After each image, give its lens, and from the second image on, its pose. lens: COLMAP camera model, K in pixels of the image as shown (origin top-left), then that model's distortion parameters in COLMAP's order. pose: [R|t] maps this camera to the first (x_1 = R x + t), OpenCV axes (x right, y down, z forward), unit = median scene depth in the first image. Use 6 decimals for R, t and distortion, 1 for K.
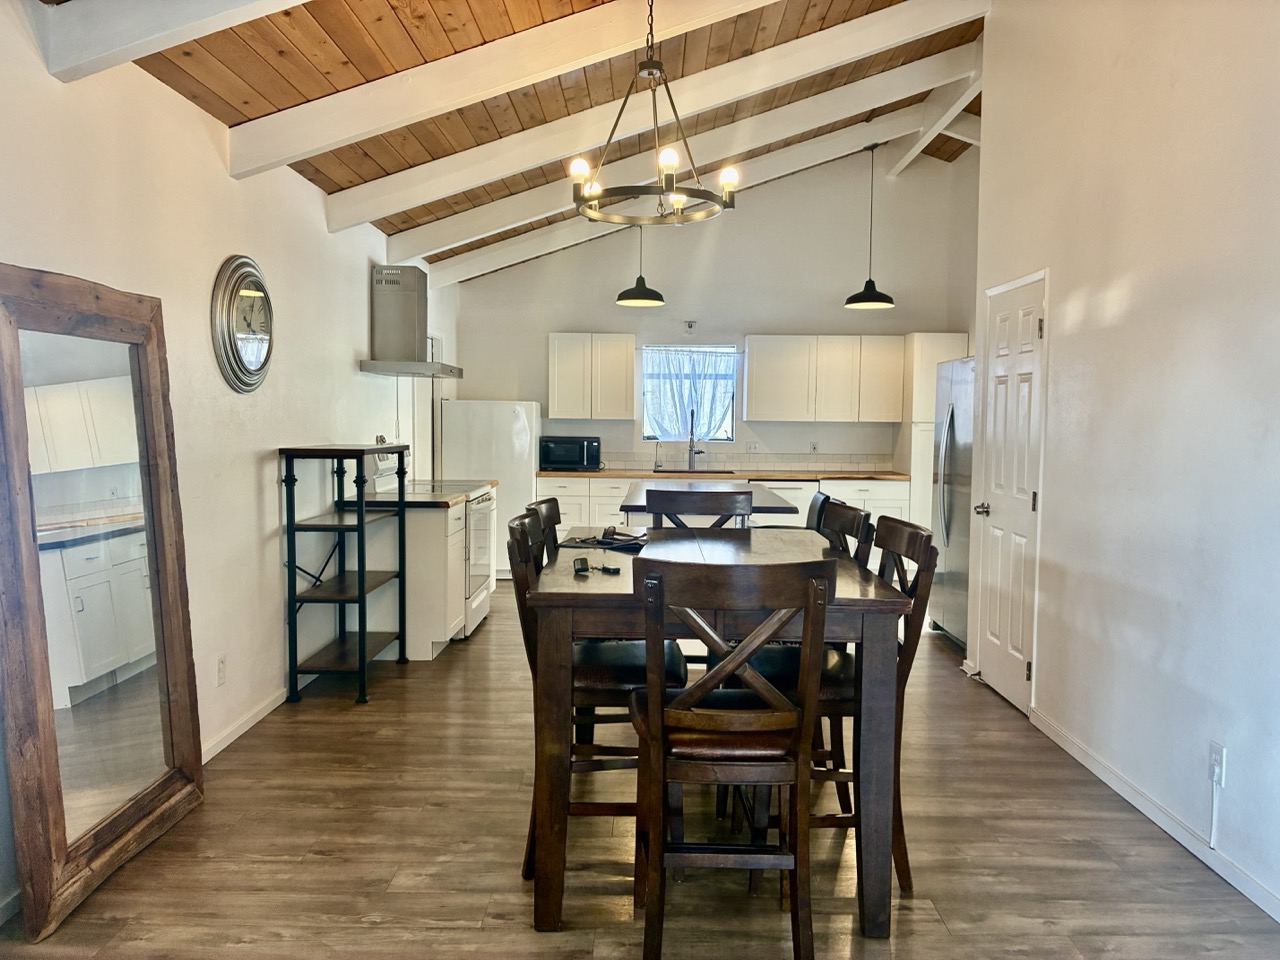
lens RADIAL K [[978.7, 0, 640.0], [0, 978.7, 480.0], [0, 0, 1]] dist [0.089820, -0.123916]
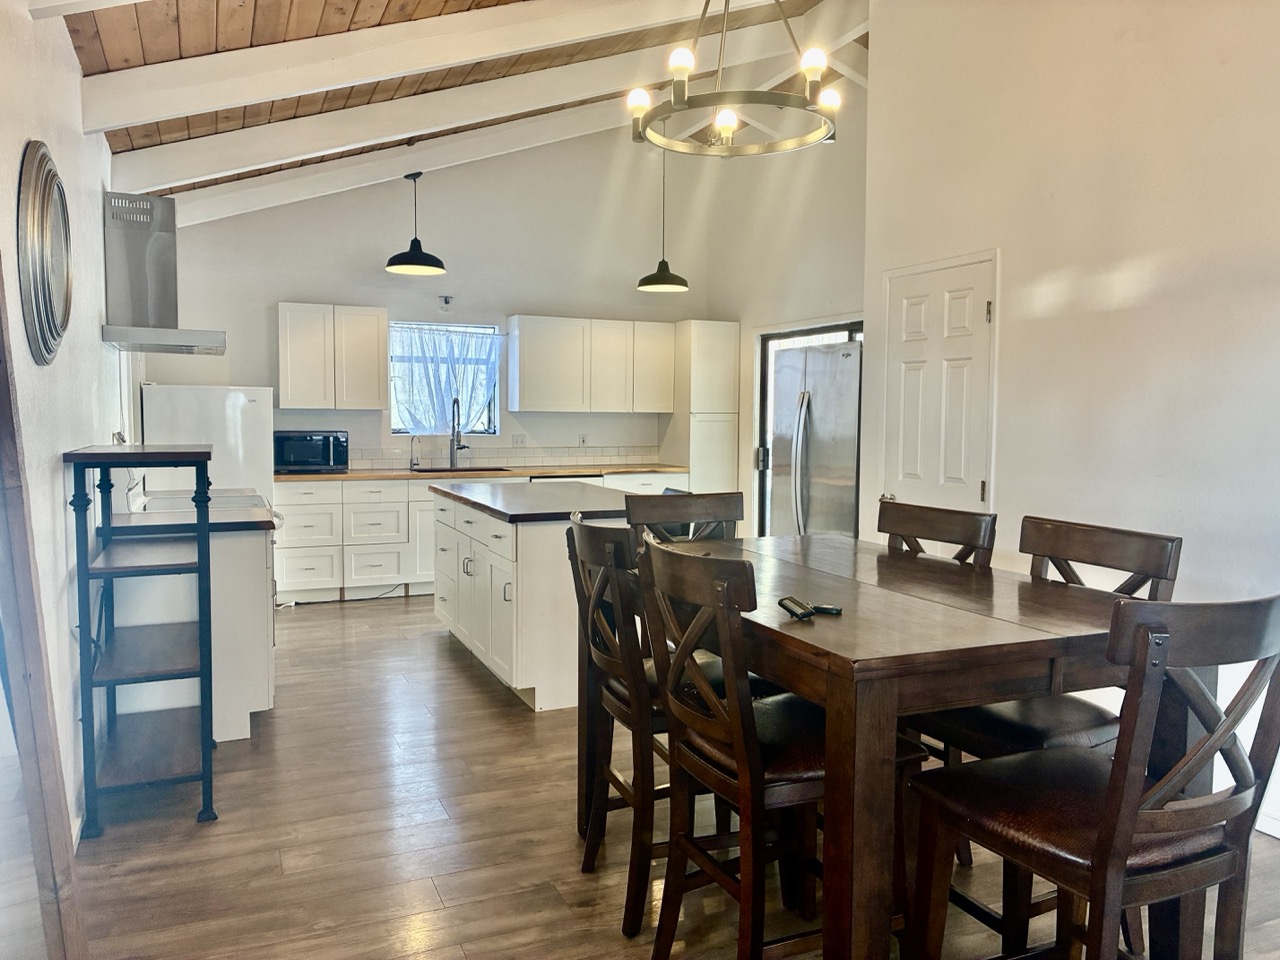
lens RADIAL K [[978.7, 0, 640.0], [0, 978.7, 480.0], [0, 0, 1]] dist [0.089820, -0.123916]
pose [[0.909199, -0.032502, 0.415092, -0.163908], [0.029532, 0.999472, 0.013573, -0.006591], [-0.415314, -0.000082, 0.909678, 0.141228]]
